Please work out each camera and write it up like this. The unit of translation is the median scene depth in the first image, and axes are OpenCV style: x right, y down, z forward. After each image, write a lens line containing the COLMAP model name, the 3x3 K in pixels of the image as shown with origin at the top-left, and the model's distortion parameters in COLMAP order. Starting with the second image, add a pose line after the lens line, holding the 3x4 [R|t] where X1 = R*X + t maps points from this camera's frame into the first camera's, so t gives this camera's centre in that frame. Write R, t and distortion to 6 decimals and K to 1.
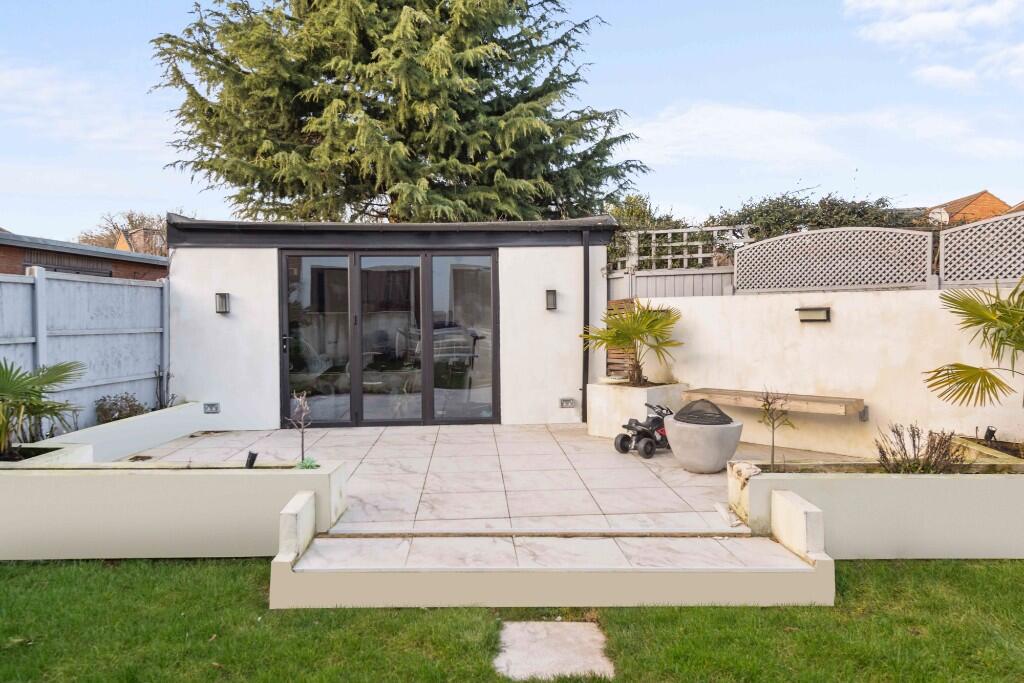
lens RADIAL K [[700.6, 0, 512.0], [0, 700.6, 341.5], [0, 0, 1]] dist [0.034520, -0.001131]
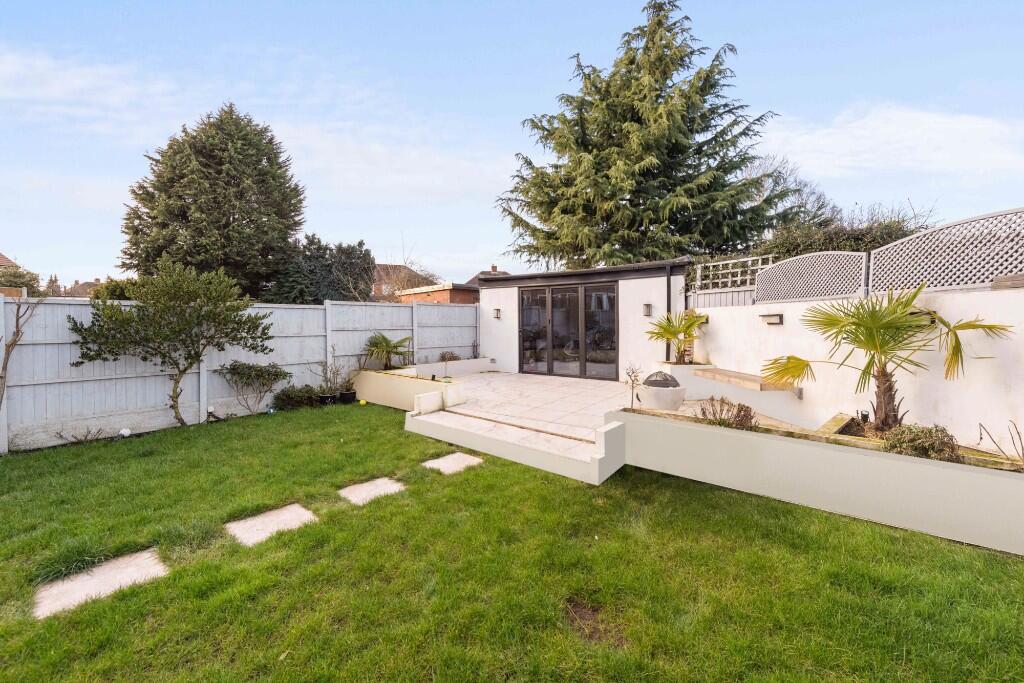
lens RADIAL K [[416.9, 0, 512.0], [0, 416.9, 341.5], [0, 0, 1]] dist [0.000378, 0.000020]
pose [[0.757300, 0.037113, -0.652012, 0.478037], [-0.027815, 0.999311, 0.024575, -0.000050], [0.652474, -0.000475, 0.757811, 0.040671]]
